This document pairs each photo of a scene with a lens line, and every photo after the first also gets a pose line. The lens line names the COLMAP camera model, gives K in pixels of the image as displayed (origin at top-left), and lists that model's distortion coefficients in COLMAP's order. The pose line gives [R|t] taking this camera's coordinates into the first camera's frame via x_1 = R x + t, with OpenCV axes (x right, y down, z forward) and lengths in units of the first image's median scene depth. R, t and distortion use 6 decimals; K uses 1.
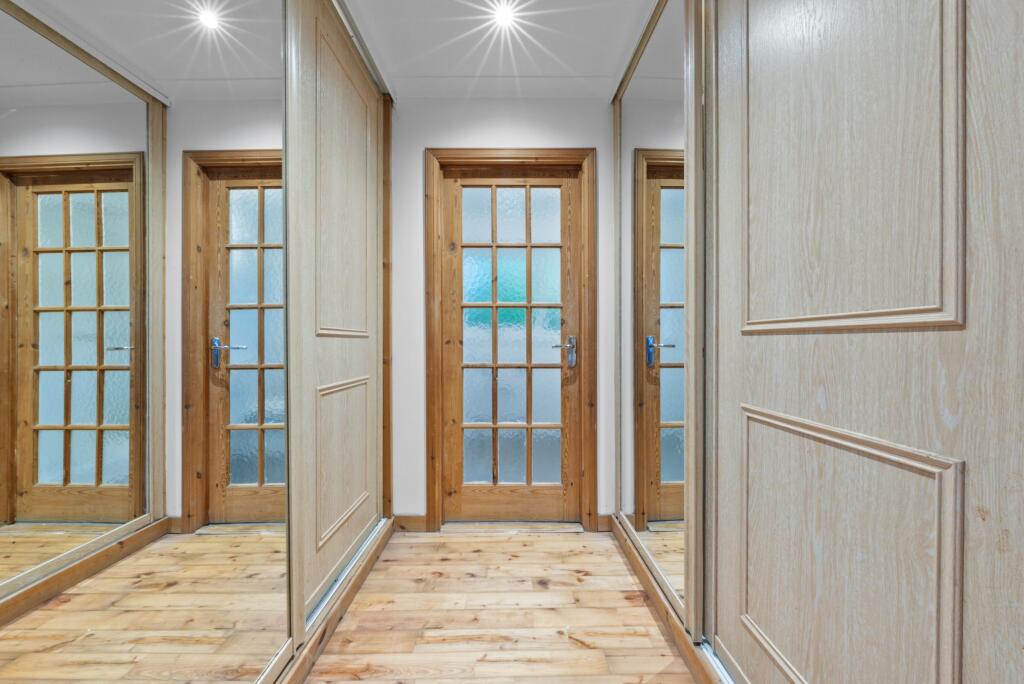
lens RADIAL K [[356.3, 0, 508.8], [0, 356.3, 341.7], [0, 0, 1]] dist [-0.002469, 0.000115]
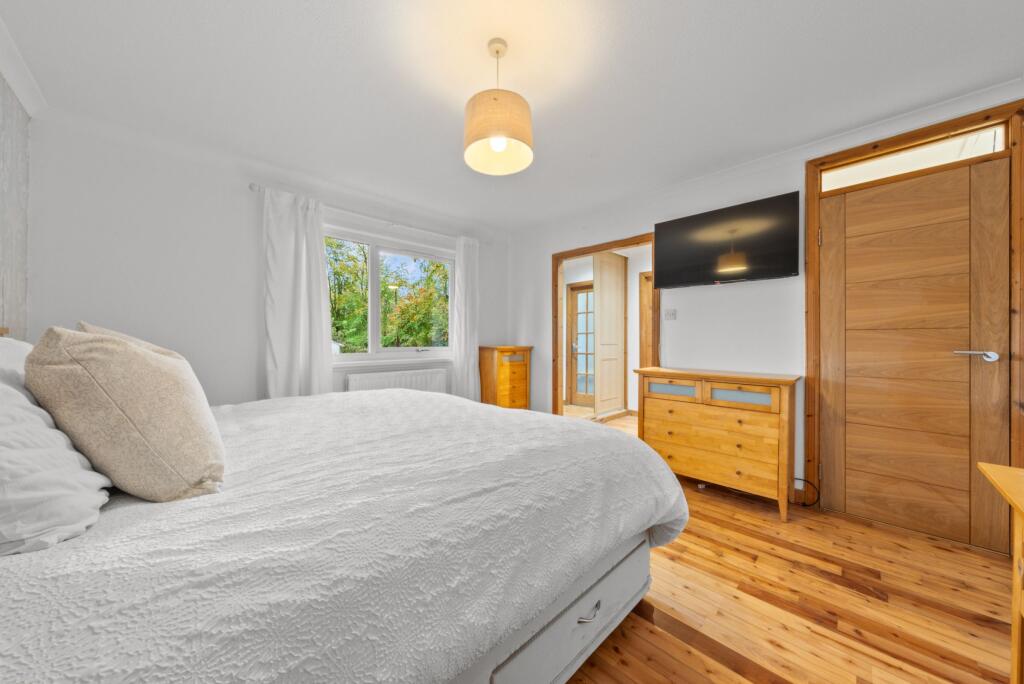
lens RADIAL K [[356.3, 0, 509.3], [0, 356.3, 342.7], [0, 0, 1]] dist [-0.002469, 0.000115]
pose [[0.687380, 0.007068, -0.726264, 0.980916], [-0.005962, 0.999974, 0.004089, -0.026896], [0.726274, 0.001519, 0.687404, -1.455707]]
